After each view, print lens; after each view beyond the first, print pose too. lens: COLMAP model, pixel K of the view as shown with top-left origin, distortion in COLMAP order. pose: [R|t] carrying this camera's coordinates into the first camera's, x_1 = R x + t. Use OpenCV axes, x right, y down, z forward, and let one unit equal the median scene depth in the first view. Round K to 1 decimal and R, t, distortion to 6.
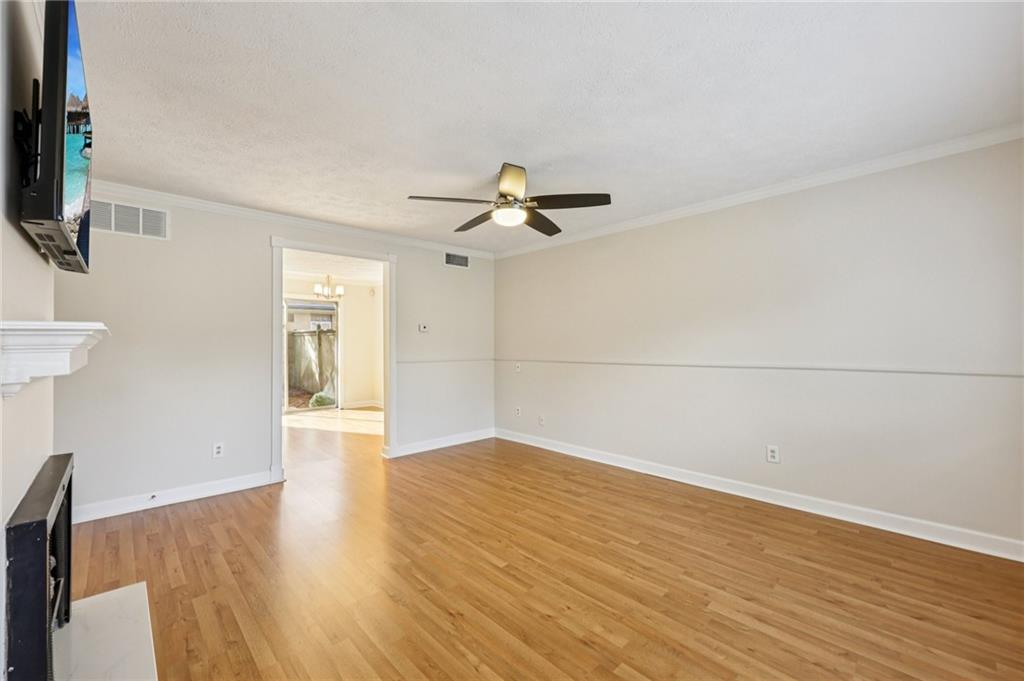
lens RADIAL K [[413.8, 0, 524.6], [0, 413.8, 349.2], [0, 0, 1]] dist [-0.000969, 0.000673]
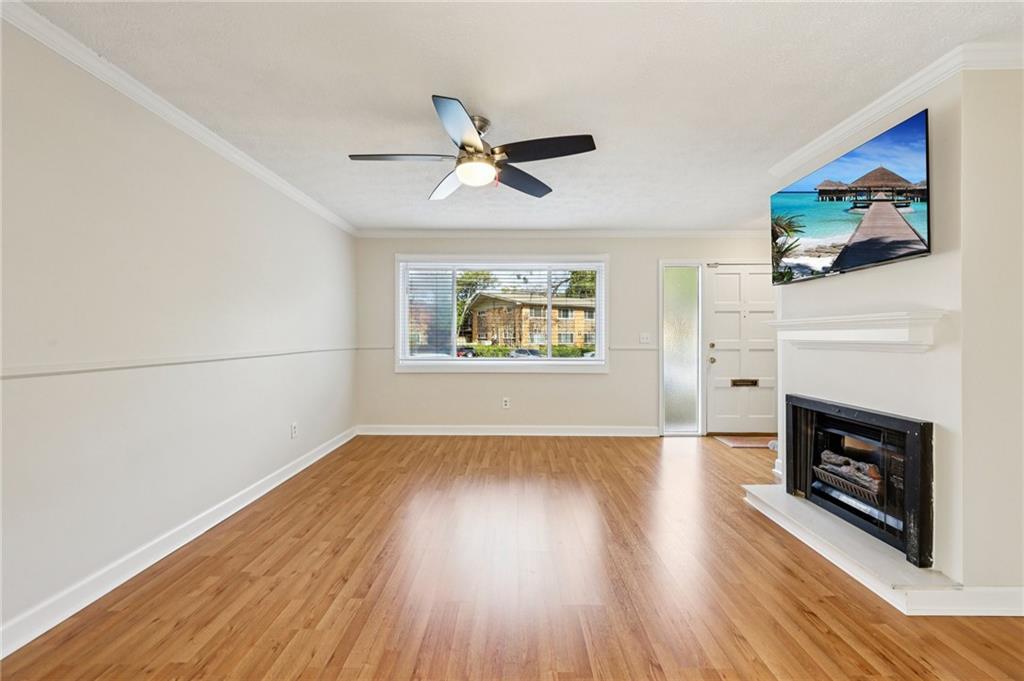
lens RADIAL K [[413.8, 0, 508.1], [0, 413.8, 337.7], [0, 0, 1]] dist [-0.000969, 0.000673]
pose [[-0.702314, 0.003224, 0.711860, -0.736289], [0.010148, 0.999933, 0.005484, 0.006072], [-0.711795, 0.011076, -0.702300, 1.681641]]
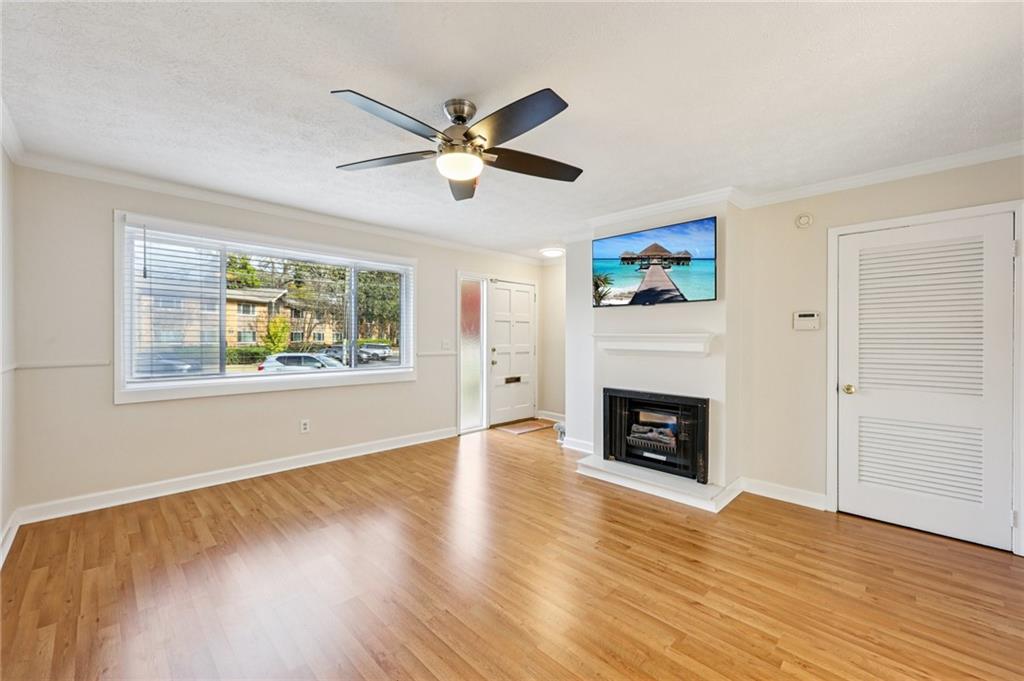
lens RADIAL K [[413.8, 0, 510.1], [0, 413.8, 341.2], [0, 0, 1]] dist [-0.000969, 0.000673]
pose [[-0.999987, -0.000603, -0.005020, -0.132970], [-0.000720, 0.999727, 0.023368, -0.034979], [0.005005, 0.023371, -0.999714, 1.885024]]
